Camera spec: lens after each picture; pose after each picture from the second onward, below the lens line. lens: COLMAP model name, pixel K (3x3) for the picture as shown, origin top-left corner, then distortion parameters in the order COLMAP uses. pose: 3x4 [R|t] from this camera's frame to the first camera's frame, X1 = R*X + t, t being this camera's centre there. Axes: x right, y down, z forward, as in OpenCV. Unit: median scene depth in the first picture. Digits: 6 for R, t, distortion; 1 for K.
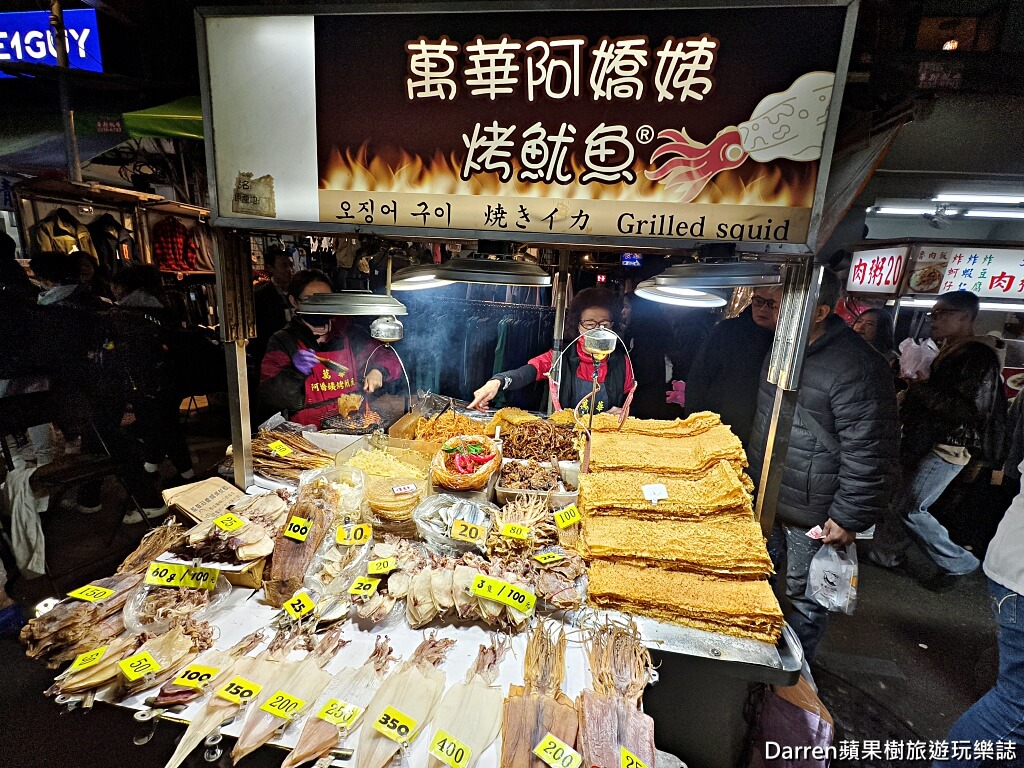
lens RADIAL K [[469.6, 0, 513.7], [0, 469.6, 394.7], [0, 0, 1]] dist [-0.000310, -0.000909]
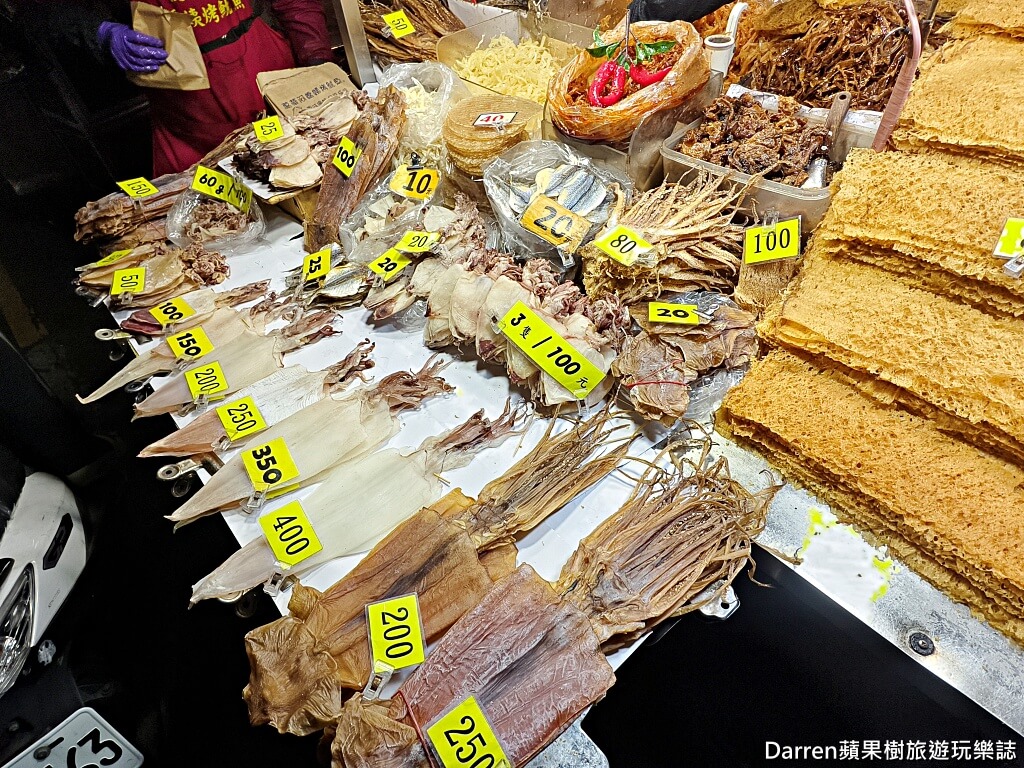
lens RADIAL K [[586.4, 0, 536.1], [0, 586.4, 386.1], [0, 0, 1]] dist [0.004826, -0.003915]
pose [[0.776243, 0.382500, -0.501140, 0.330353], [-0.021021, 0.810174, 0.585812, 0.057541], [0.630083, -0.444198, 0.636932, 0.536100]]
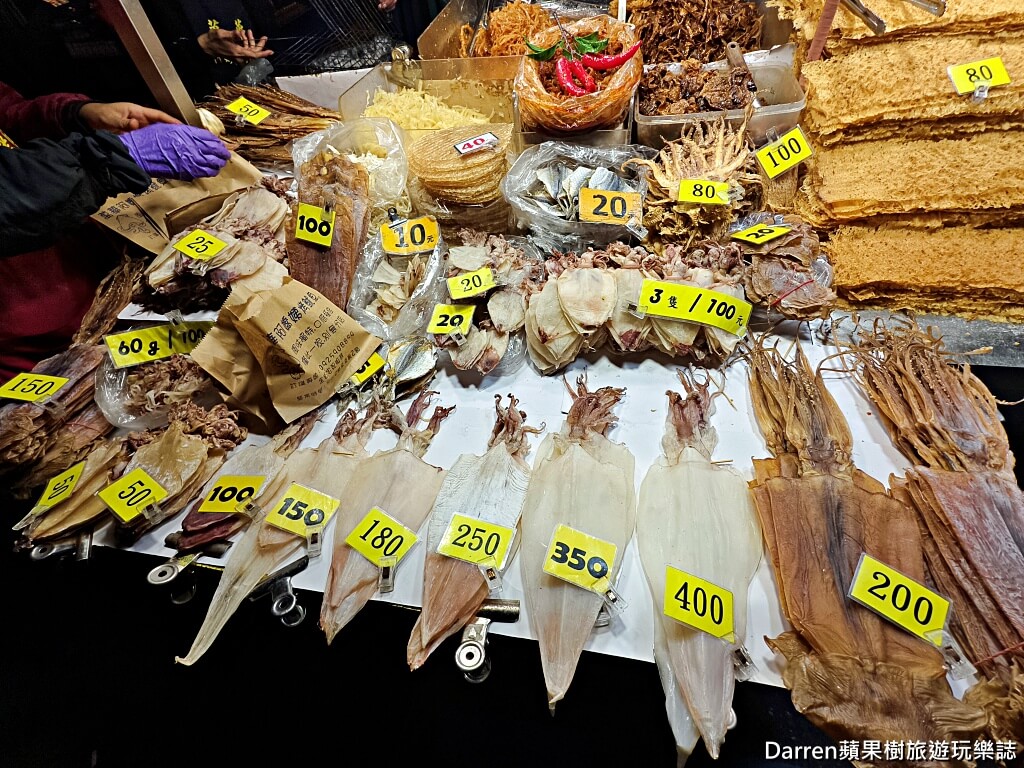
lens RADIAL K [[477.3, 0, 512.0], [0, 477.3, 384.0], [0, 0, 1]] dist [-0.002622, -0.001414]
pose [[0.987456, -0.088946, -0.130460, -0.174121], [0.147608, 0.813383, 0.562690, 0.147139], [0.056065, -0.574888, 0.816309, 0.471740]]
